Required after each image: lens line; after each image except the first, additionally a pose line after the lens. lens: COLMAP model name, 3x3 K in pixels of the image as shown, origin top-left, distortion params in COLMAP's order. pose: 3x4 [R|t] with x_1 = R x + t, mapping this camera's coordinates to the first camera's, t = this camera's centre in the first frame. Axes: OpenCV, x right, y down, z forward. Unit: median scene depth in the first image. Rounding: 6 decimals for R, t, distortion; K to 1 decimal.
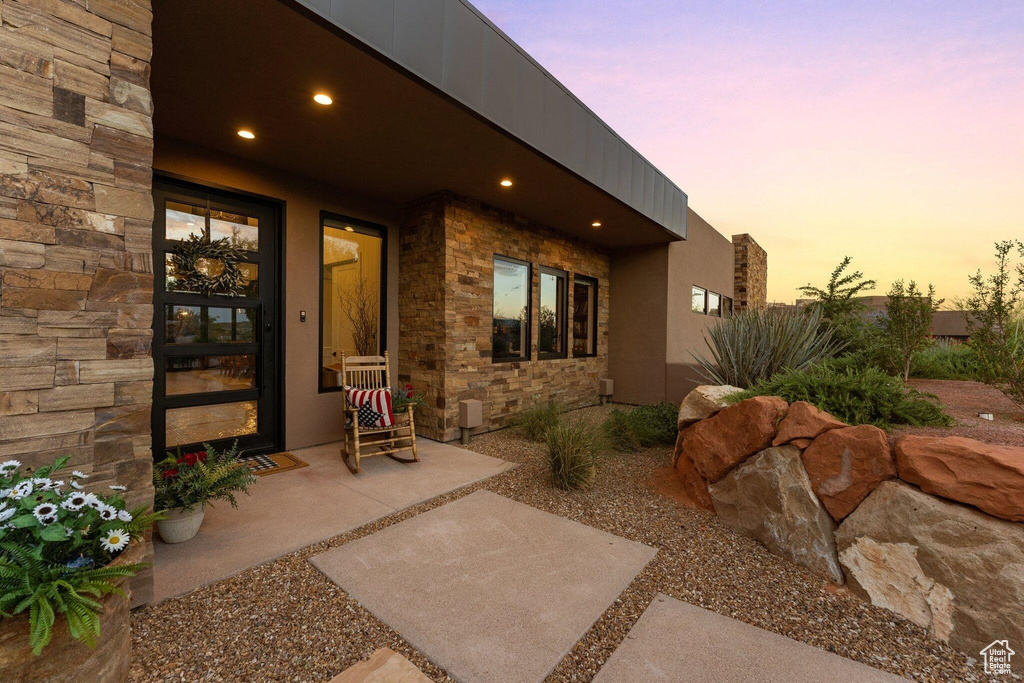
lens RADIAL K [[412.6, 0, 506.6], [0, 412.6, 339.9], [0, 0, 1]] dist [0.002243, 0.000016]
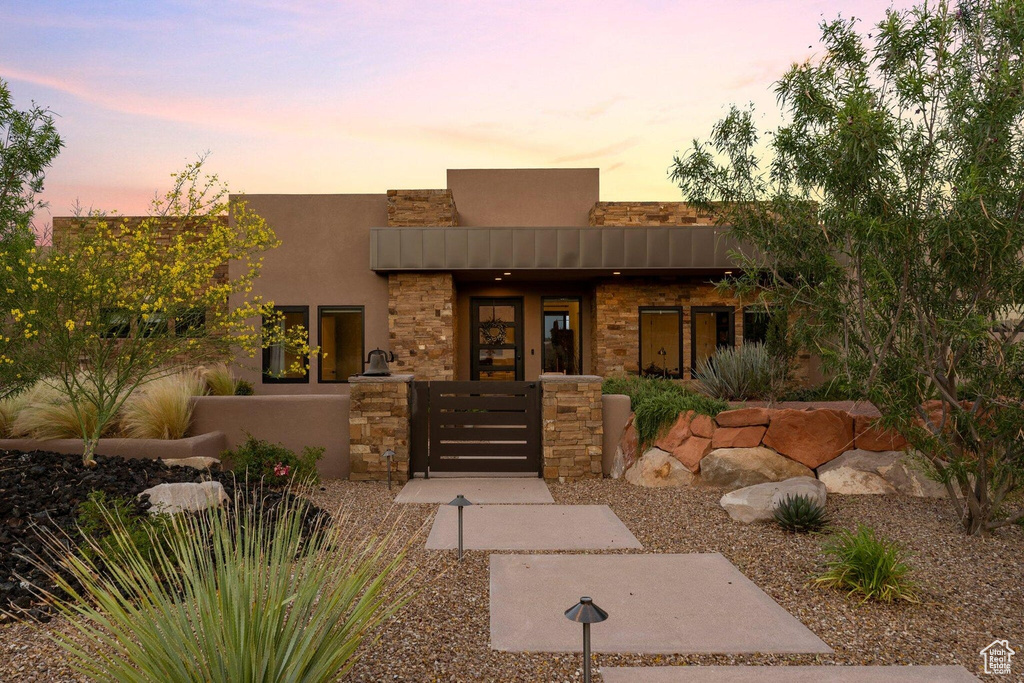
lens RADIAL K [[669.5, 0, 512.3], [0, 669.5, 344.0], [0, 0, 1]] dist [-0.004027, -0.000294]
pose [[0.670453, -0.020502, -0.741669, 1.594389], [0.005880, 0.999734, -0.022321, -0.021923], [0.741929, 0.010605, 0.670395, -1.069768]]
